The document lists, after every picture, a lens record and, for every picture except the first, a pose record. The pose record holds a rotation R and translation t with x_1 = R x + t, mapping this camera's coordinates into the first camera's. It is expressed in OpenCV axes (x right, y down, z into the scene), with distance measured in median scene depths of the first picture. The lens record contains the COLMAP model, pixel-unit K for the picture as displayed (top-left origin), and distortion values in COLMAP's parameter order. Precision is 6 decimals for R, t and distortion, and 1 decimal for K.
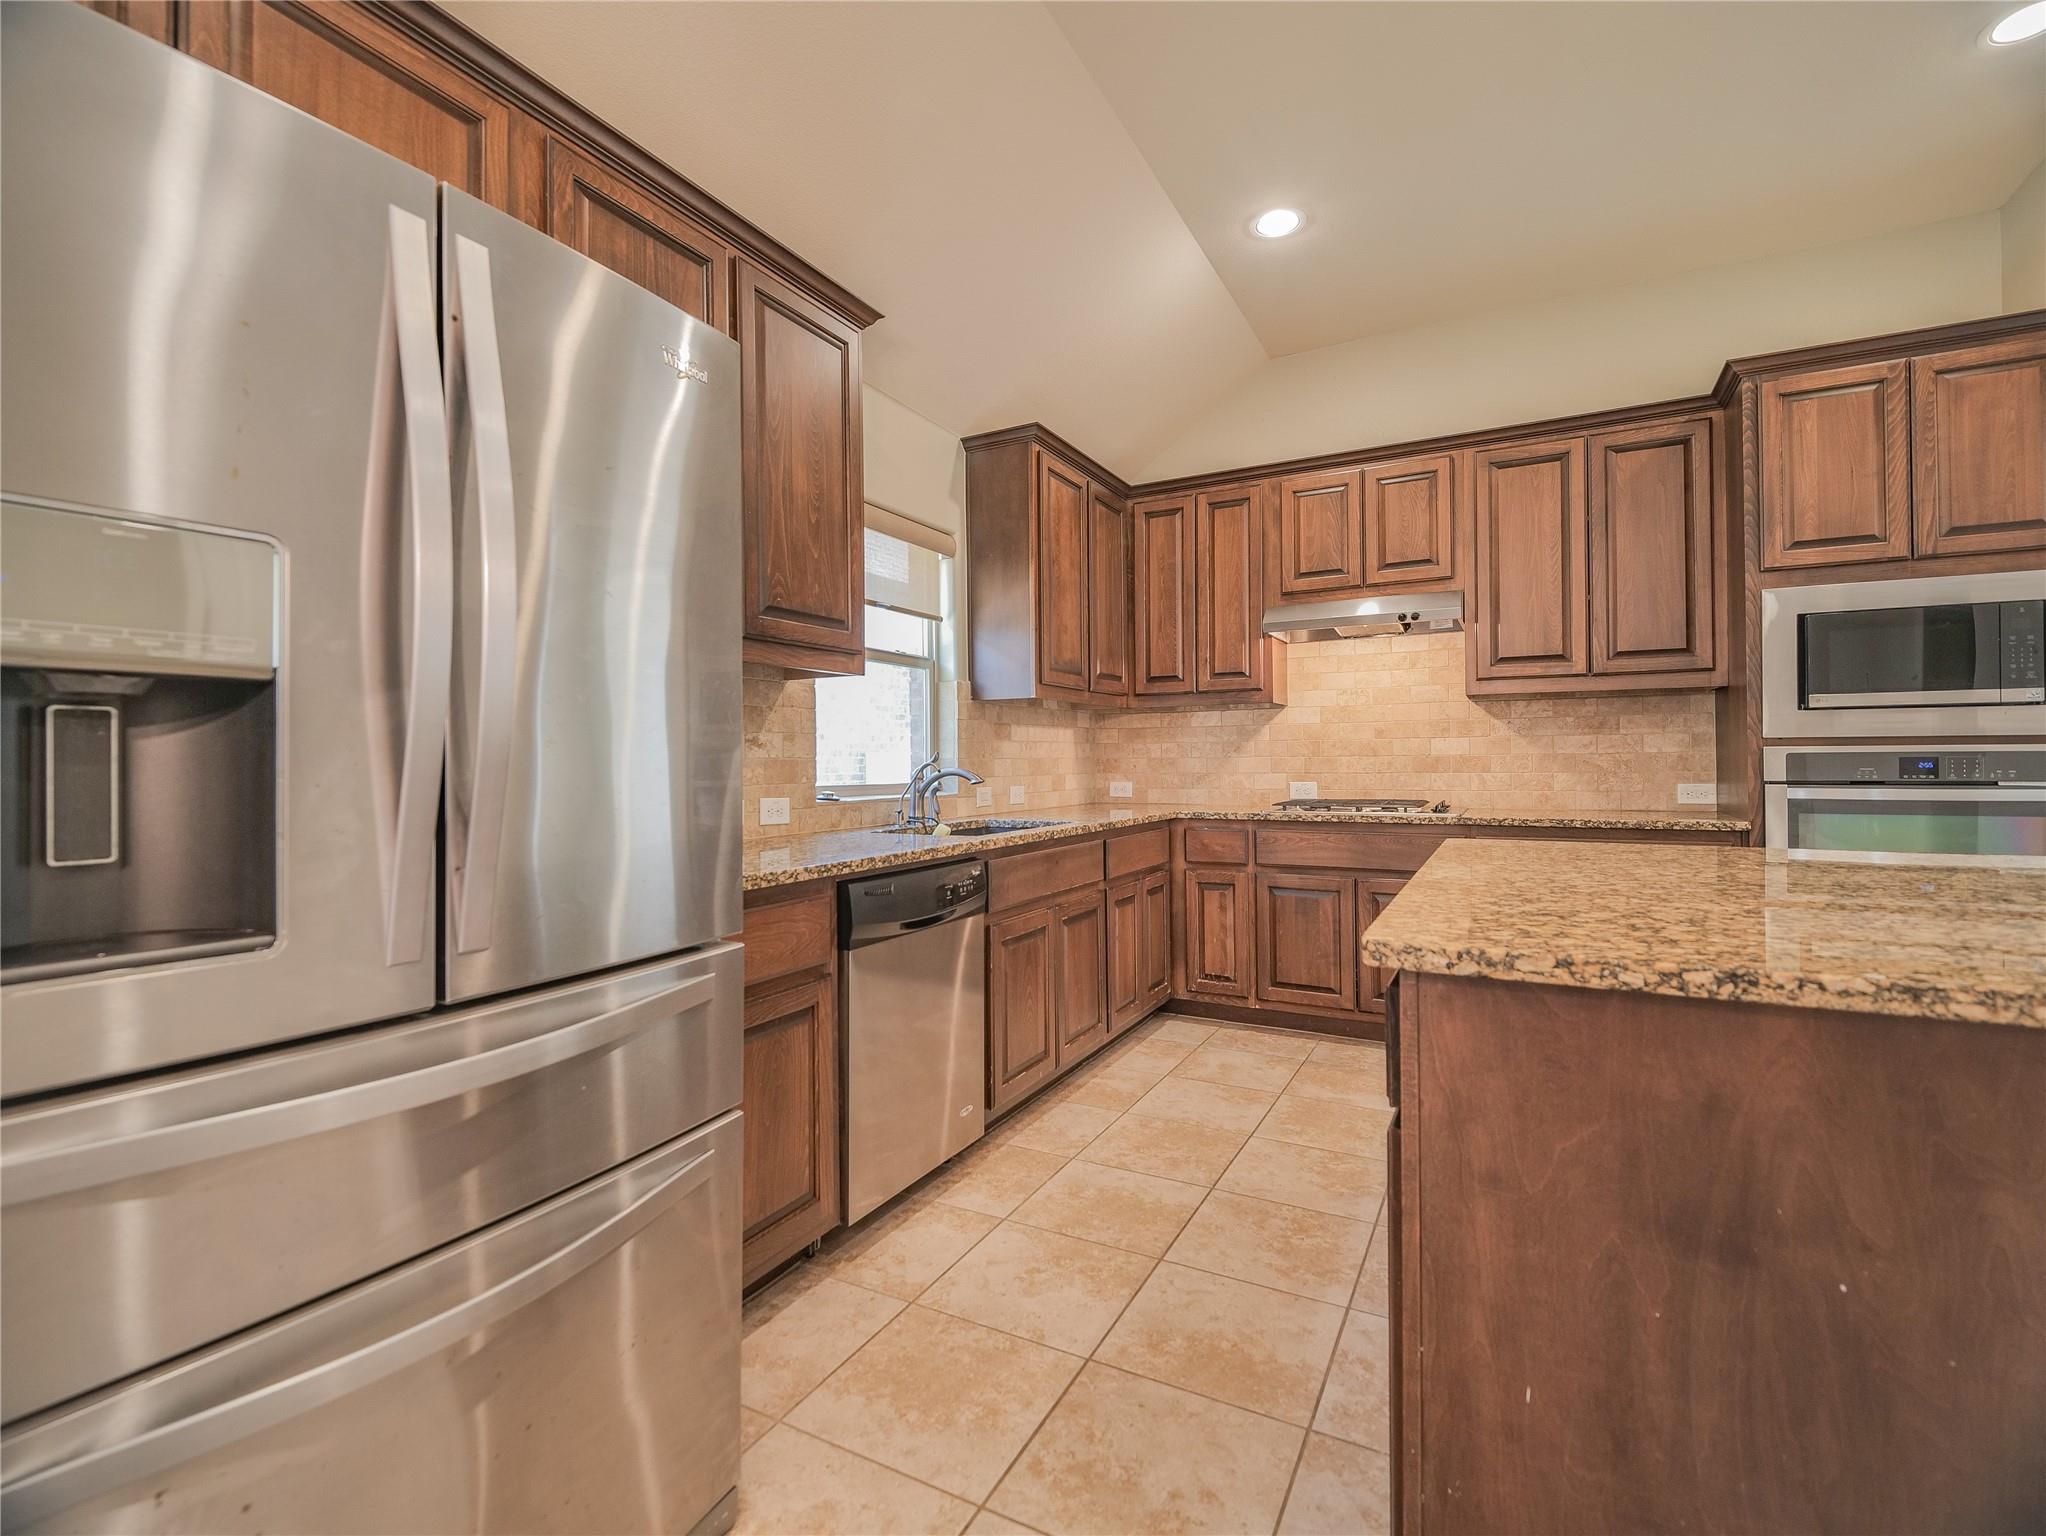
lens RADIAL K [[951.2, 0, 1005.2], [0, 951.2, 756.7], [0, 0, 1]] dist [0.019348, -0.012608]
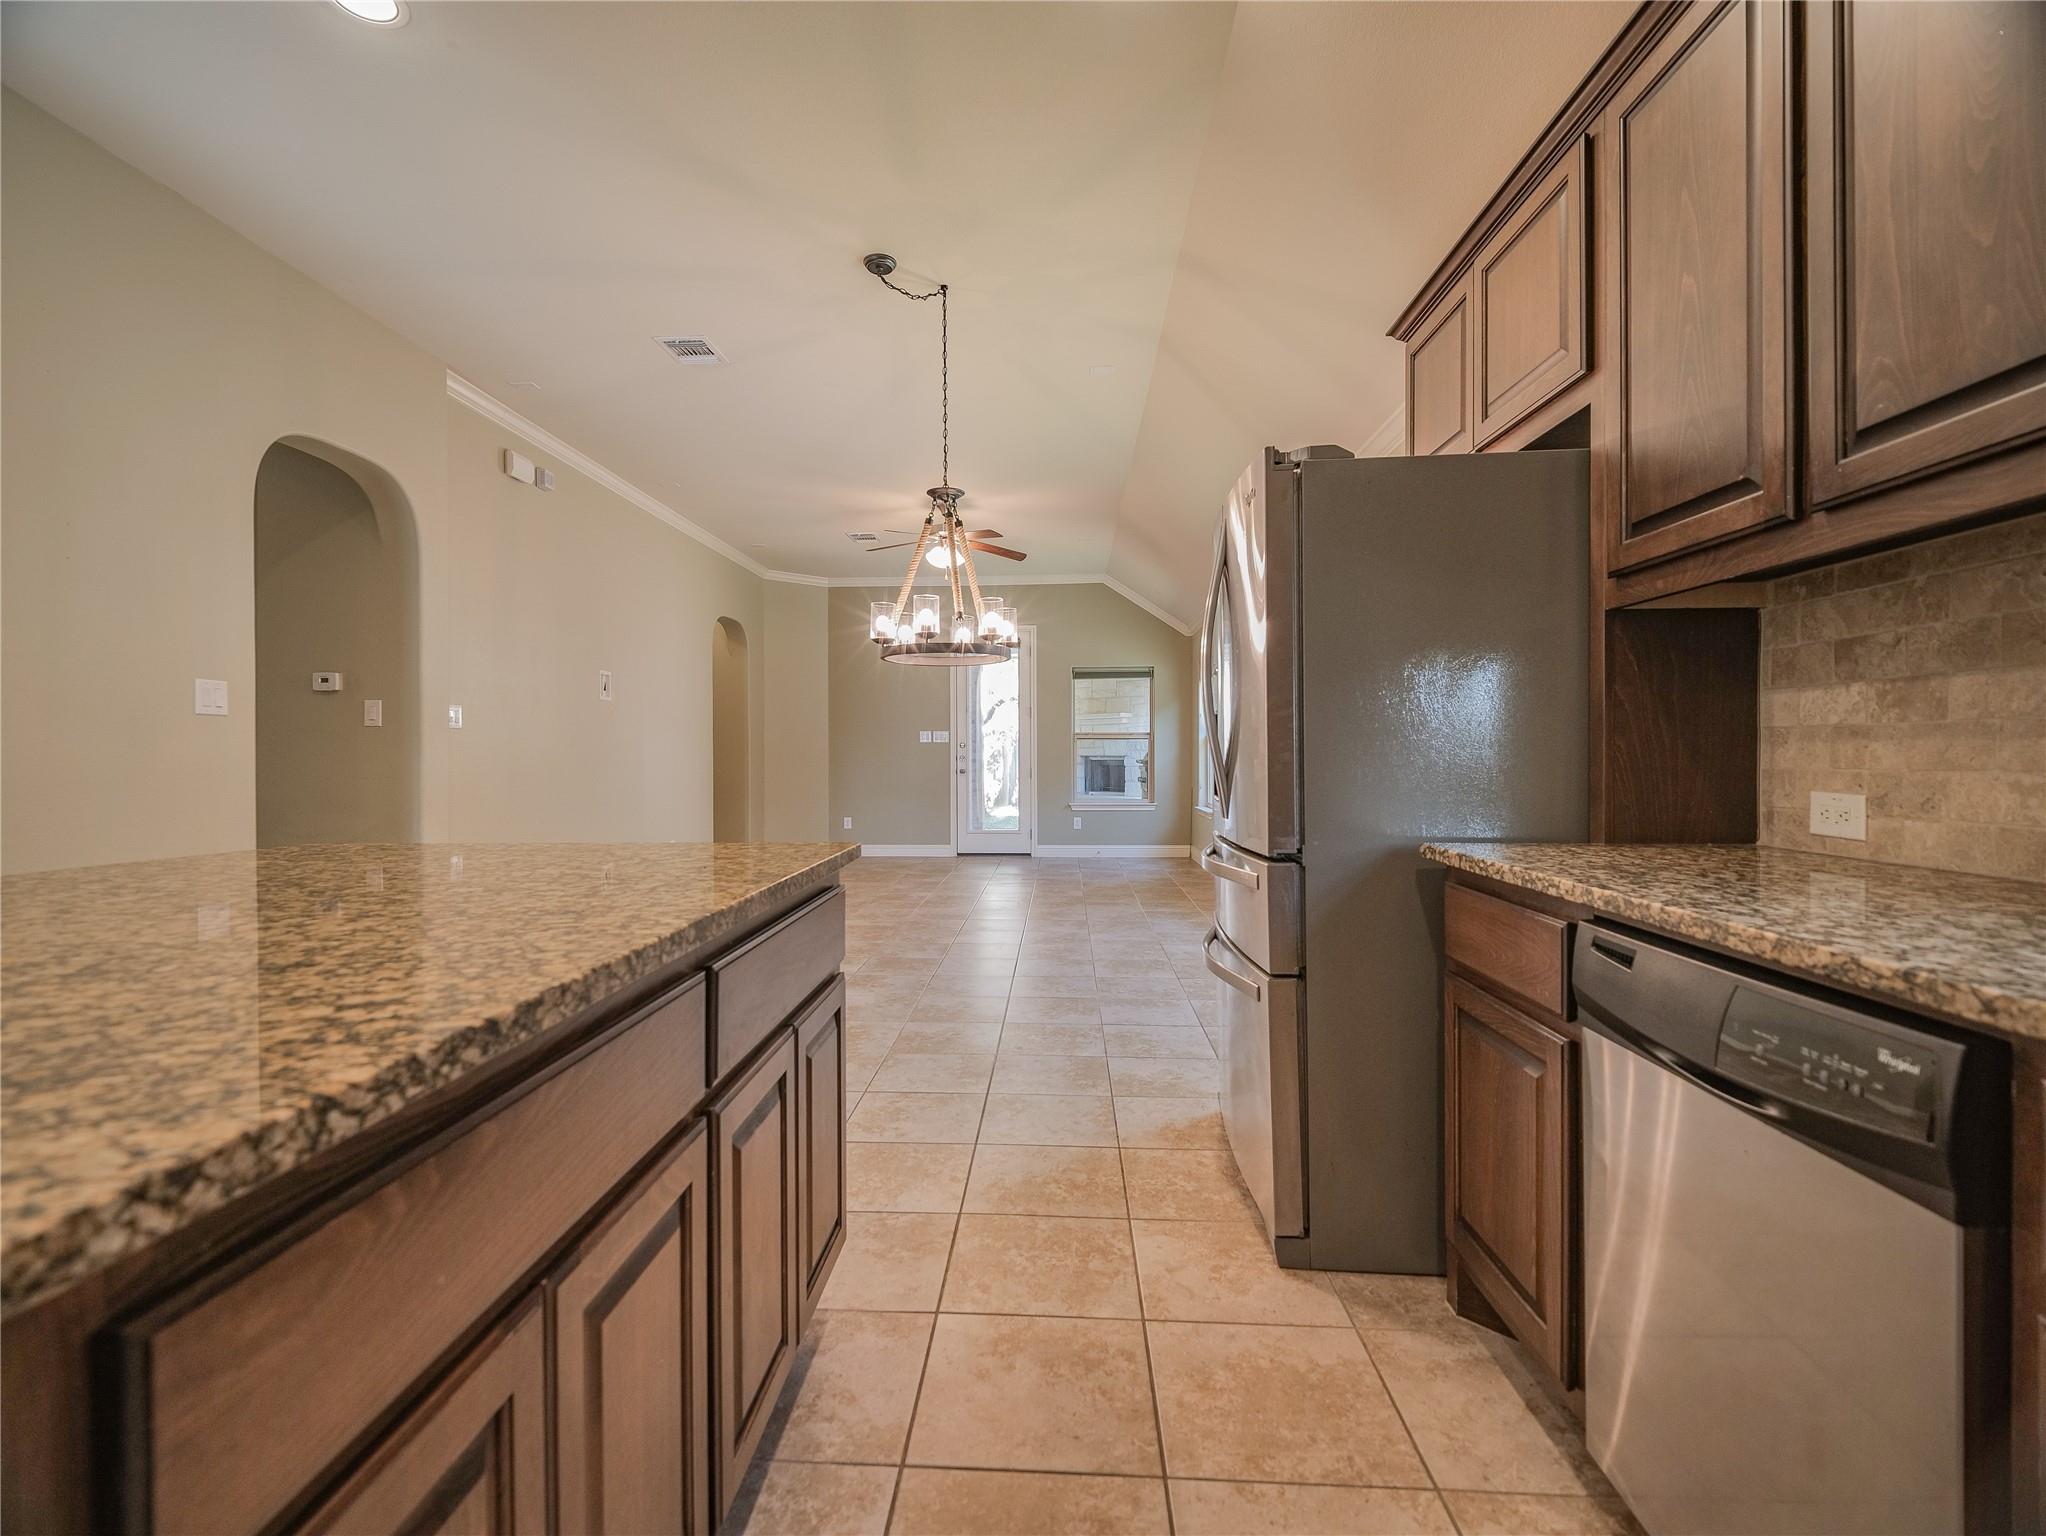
lens RADIAL K [[951.2, 0, 990.2], [0, 951.2, 753.8], [0, 0, 1]] dist [0.019348, -0.012608]
pose [[-0.914899, 0.011403, -0.403522, 0.314889], [0.013333, 0.999909, -0.001973, 0.012730], [0.403463, -0.007186, -0.914968, 0.982515]]
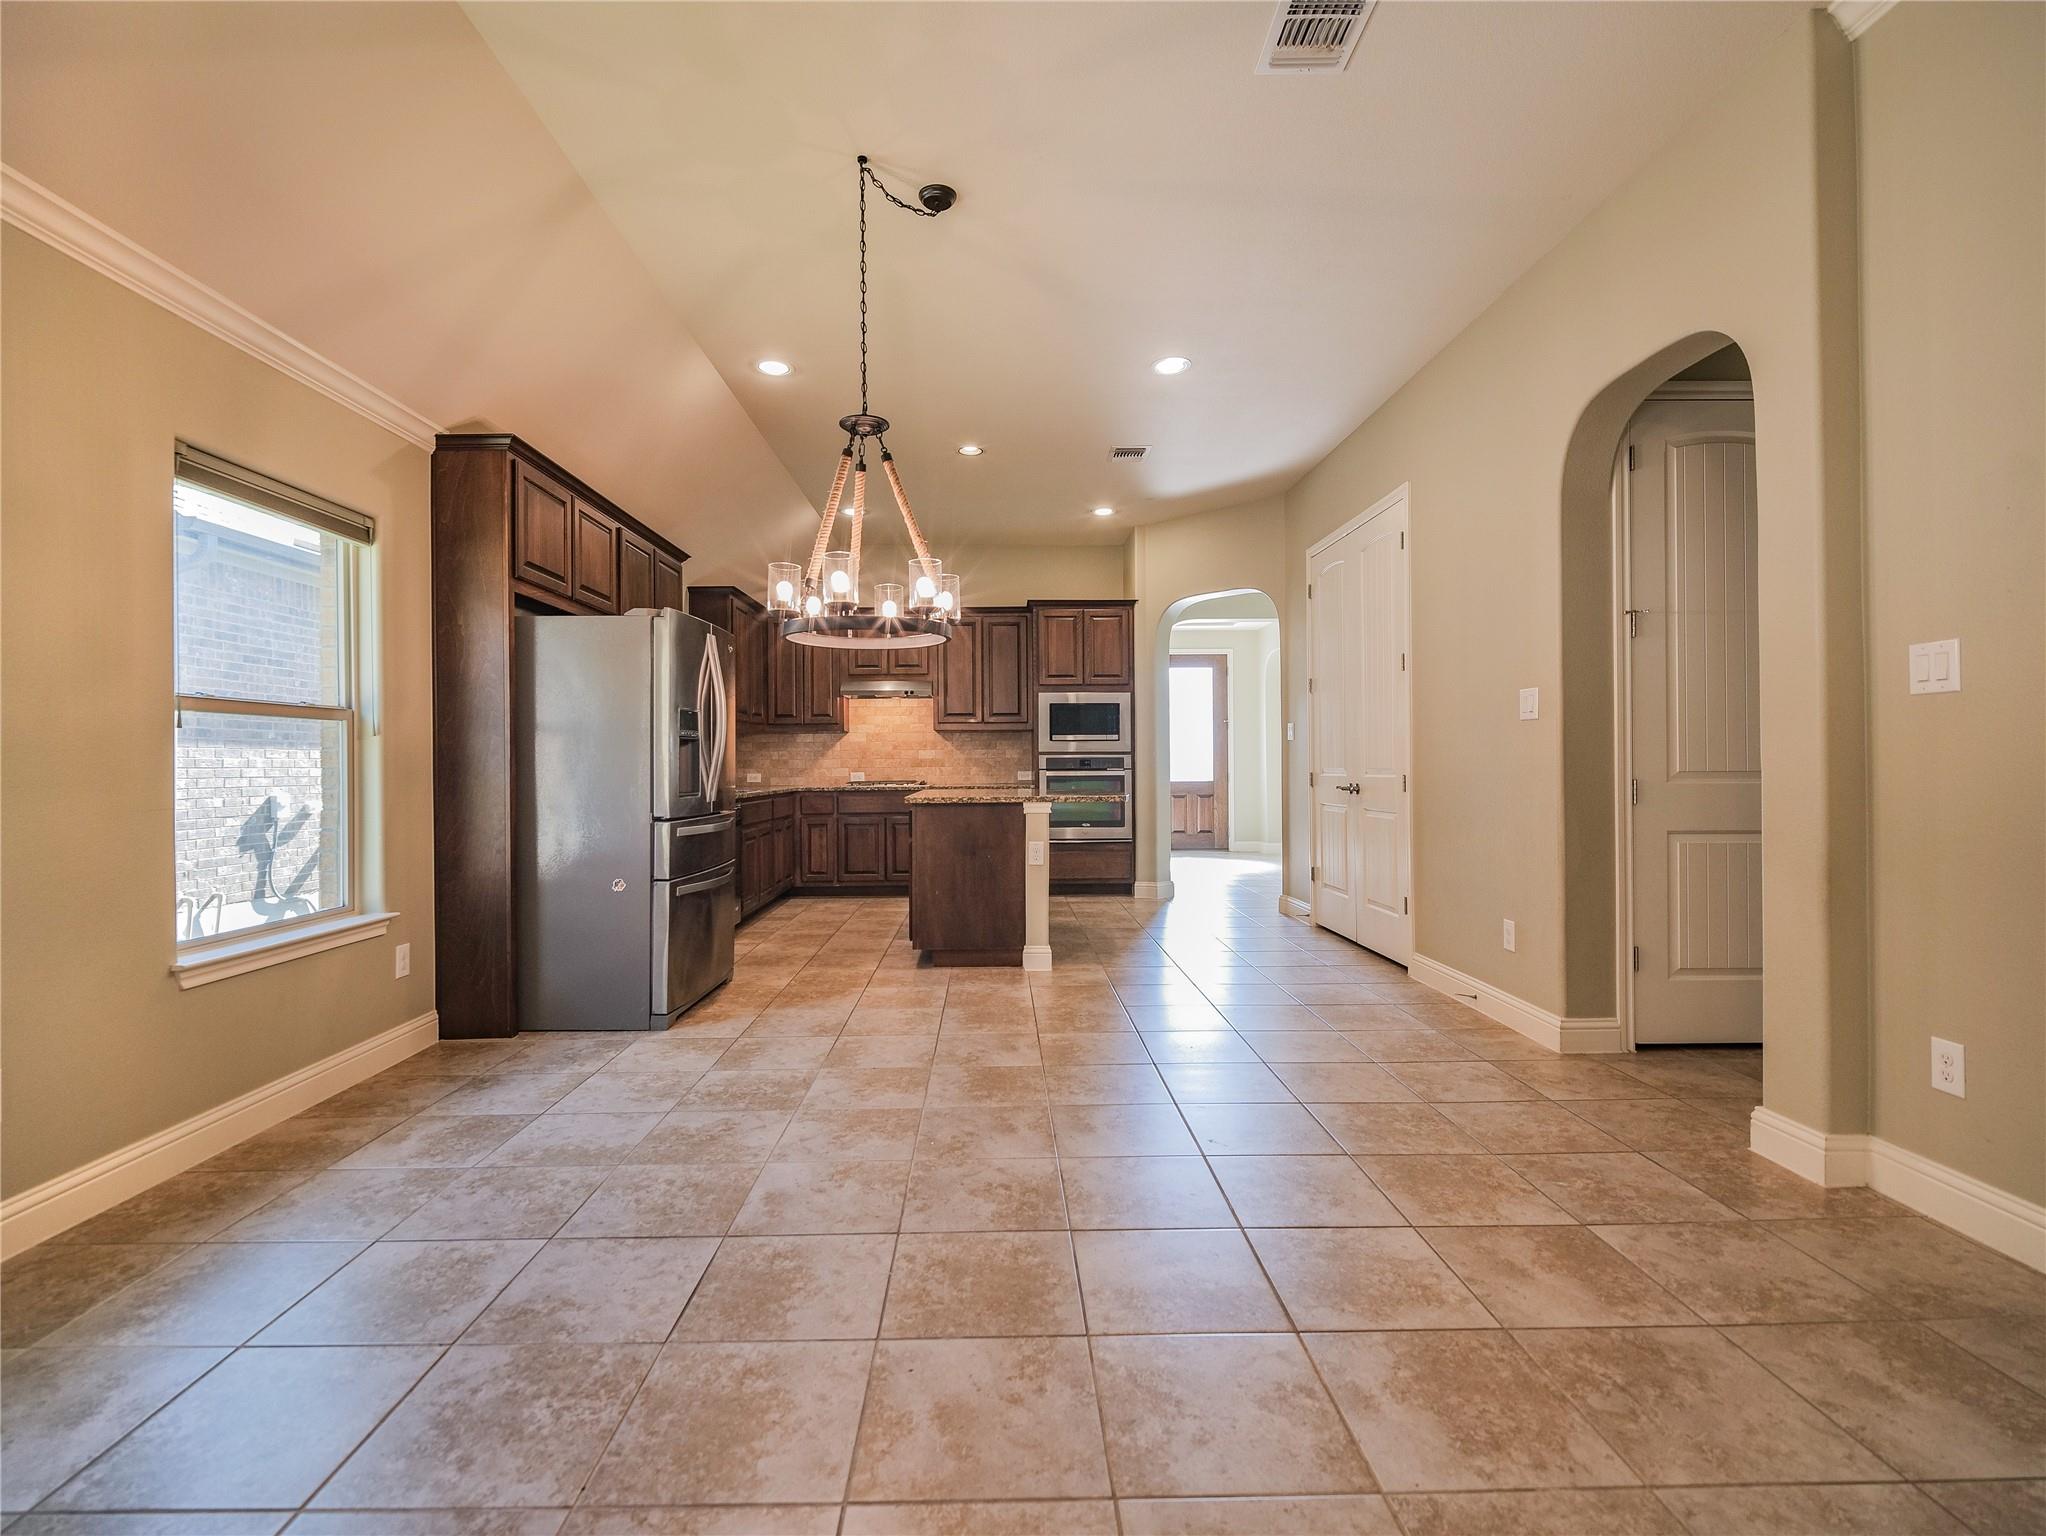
lens RADIAL K [[951.2, 0, 1002.8], [0, 951.2, 754.2], [0, 0, 1]] dist [0.019348, -0.012608]
pose [[0.873330, 0.006659, 0.487083, -0.512019], [-0.002880, 0.999960, -0.008507, 0.008416], [-0.487120, 0.006027, 0.873314, -1.142768]]
